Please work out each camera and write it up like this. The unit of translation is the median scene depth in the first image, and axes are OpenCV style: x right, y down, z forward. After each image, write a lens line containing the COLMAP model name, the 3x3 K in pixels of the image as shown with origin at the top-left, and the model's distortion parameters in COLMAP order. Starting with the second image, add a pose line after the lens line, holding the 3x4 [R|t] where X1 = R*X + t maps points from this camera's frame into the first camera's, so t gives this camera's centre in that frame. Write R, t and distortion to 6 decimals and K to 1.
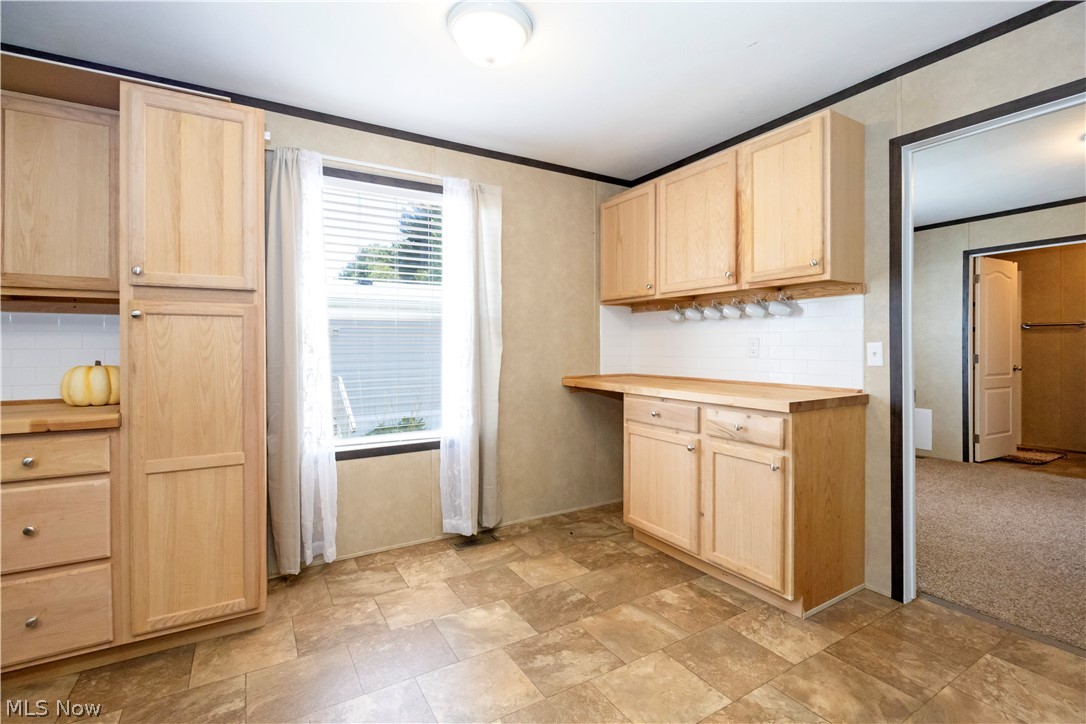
lens RADIAL K [[492.1, 0, 544.2], [0, 492.1, 355.8], [0, 0, 1]] dist [-0.012712, -0.000306]
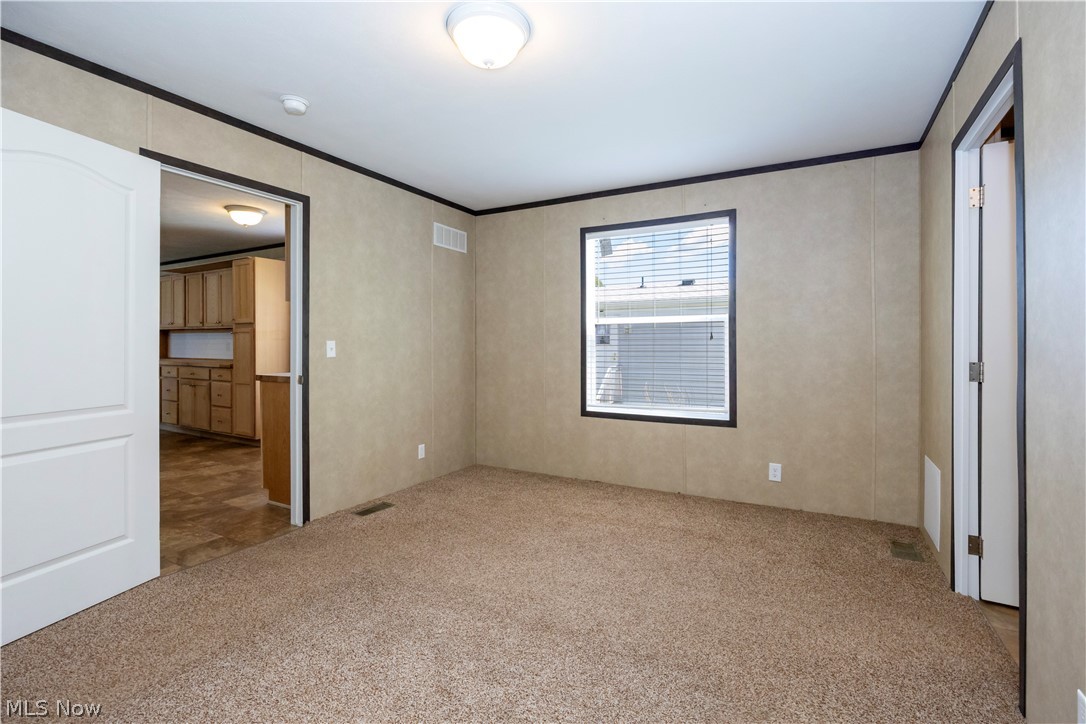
lens RADIAL K [[503.6, 0, 544.4], [0, 503.6, 343.6], [0, 0, 1]] dist [0.002303, 0.000244]
pose [[0.491289, 0.004478, -0.870985, 2.948956], [-0.015950, 0.999865, -0.003857, -0.031514], [0.870851, 0.015787, 0.491294, 1.121291]]
